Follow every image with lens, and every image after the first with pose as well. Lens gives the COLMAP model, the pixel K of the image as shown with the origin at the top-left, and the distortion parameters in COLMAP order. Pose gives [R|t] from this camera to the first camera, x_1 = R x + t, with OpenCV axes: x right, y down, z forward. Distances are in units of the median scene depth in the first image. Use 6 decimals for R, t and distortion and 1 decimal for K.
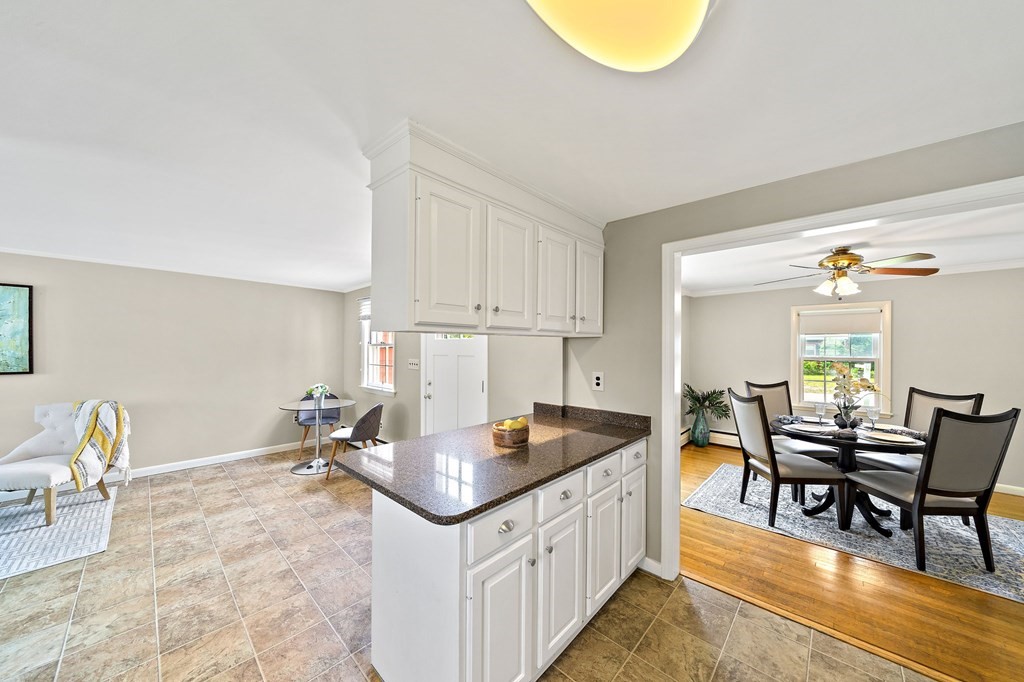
lens RADIAL K [[350.5, 0, 514.0], [0, 350.5, 346.5], [0, 0, 1]] dist [-0.007667, 0.000631]
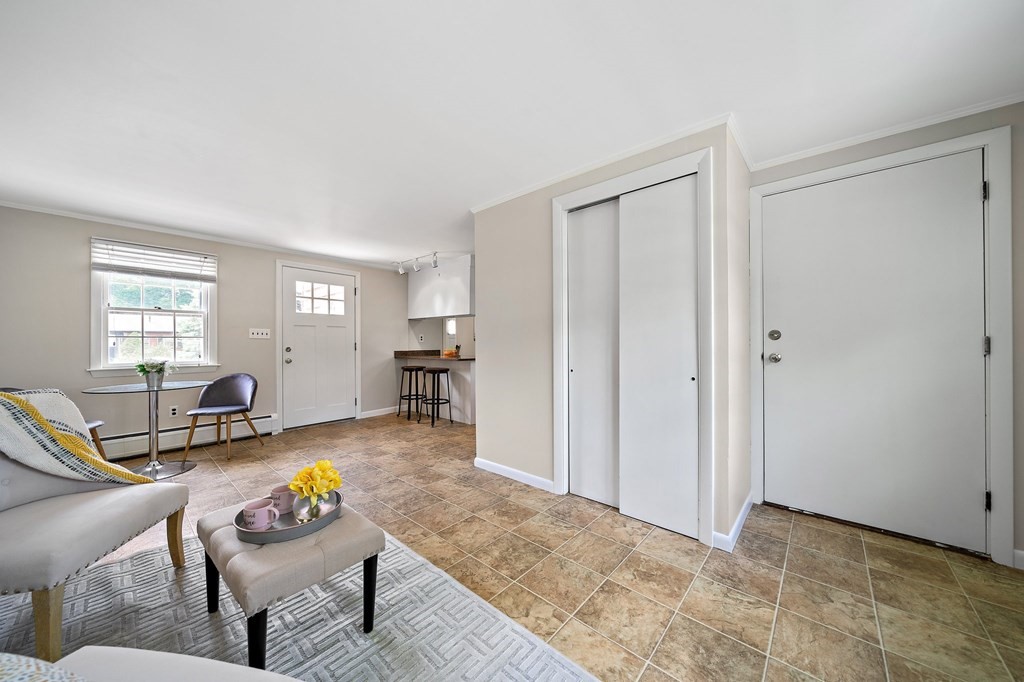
lens RADIAL K [[350.5, 0, 519.1], [0, 350.5, 334.6], [0, 0, 1]] dist [-0.007667, 0.000631]
pose [[-0.028370, 0.018824, 0.999420, -1.775995], [0.003126, 0.999819, -0.018742, 0.100660], [-0.999593, 0.002592, -0.028424, 0.352273]]
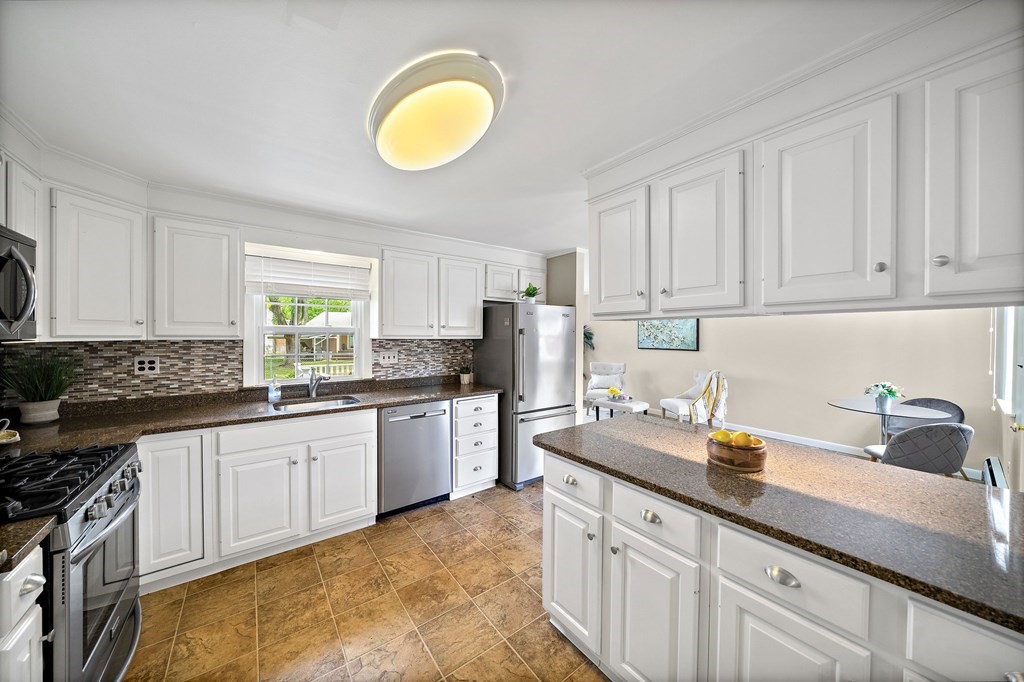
lens RADIAL K [[350.5, 0, 510.9], [0, 350.5, 338.3], [0, 0, 1]] dist [-0.007667, 0.000631]
pose [[-0.173417, 0.006594, -0.984826, 0.493266], [-0.004751, 0.999960, 0.007532, 0.006927], [0.984837, 0.005985, -0.173379, 0.413652]]
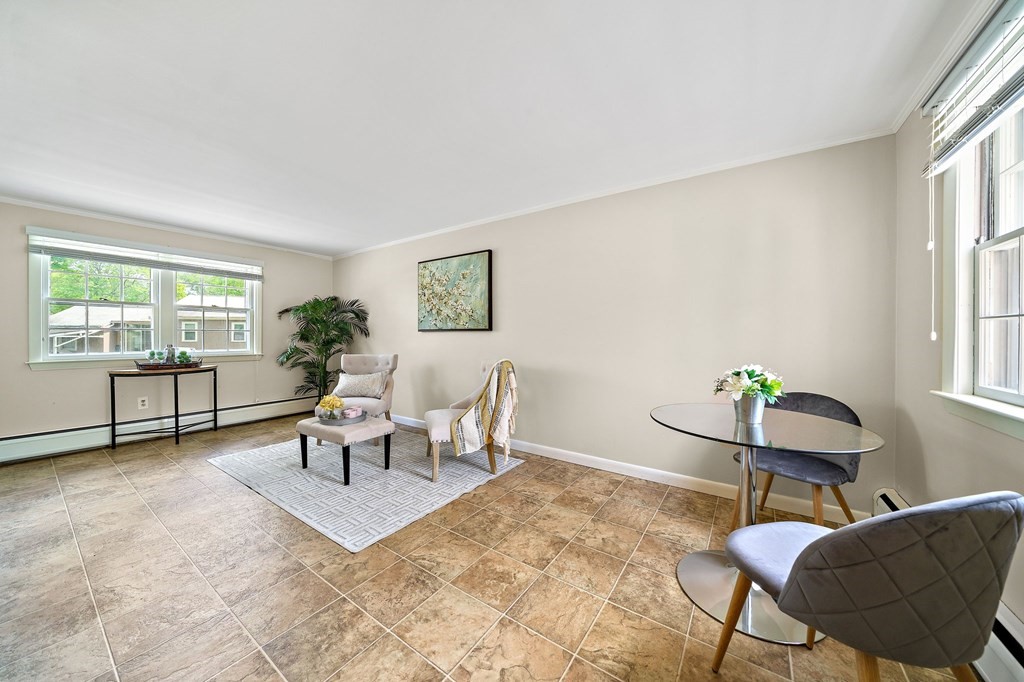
lens RADIAL K [[350.5, 0, 508.5], [0, 350.5, 339.4], [0, 0, 1]] dist [-0.007667, 0.000631]
pose [[0.140807, 0.004922, -0.990025, -0.318505], [0.000627, 0.999987, 0.005060, 0.105115], [0.990037, -0.001333, 0.140802, 0.954059]]
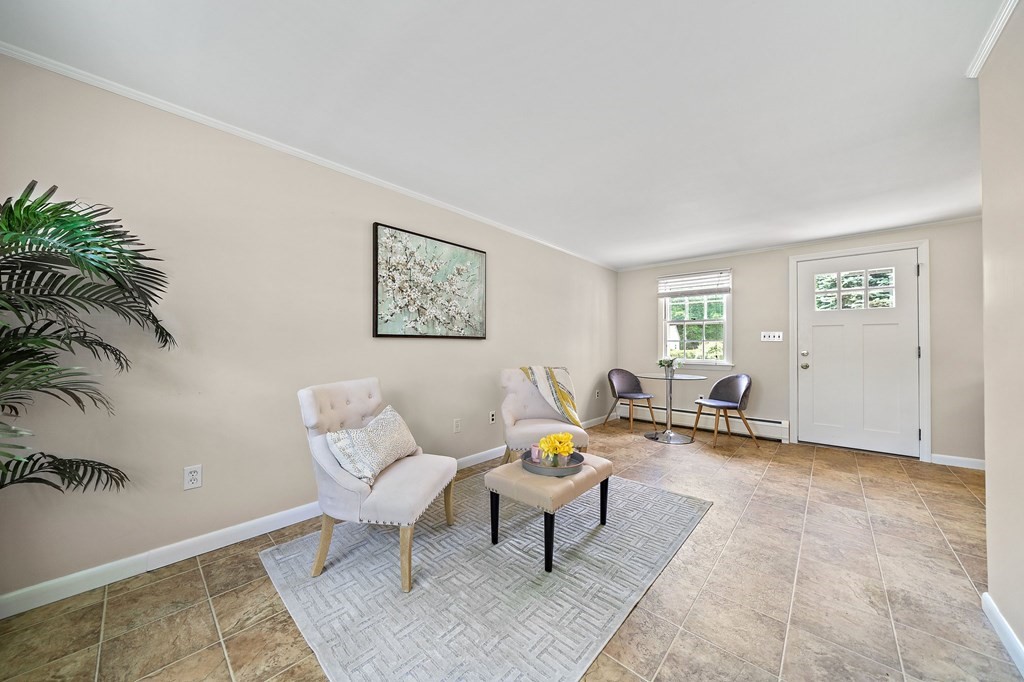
lens RADIAL K [[350.5, 0, 512.4], [0, 350.5, 349.5], [0, 0, 1]] dist [-0.007667, 0.000631]
pose [[0.999982, -0.000514, 0.005950, -1.391273], [0.000441, 0.999924, 0.012314, 0.100374], [-0.005956, -0.012311, 0.999906, -0.015487]]
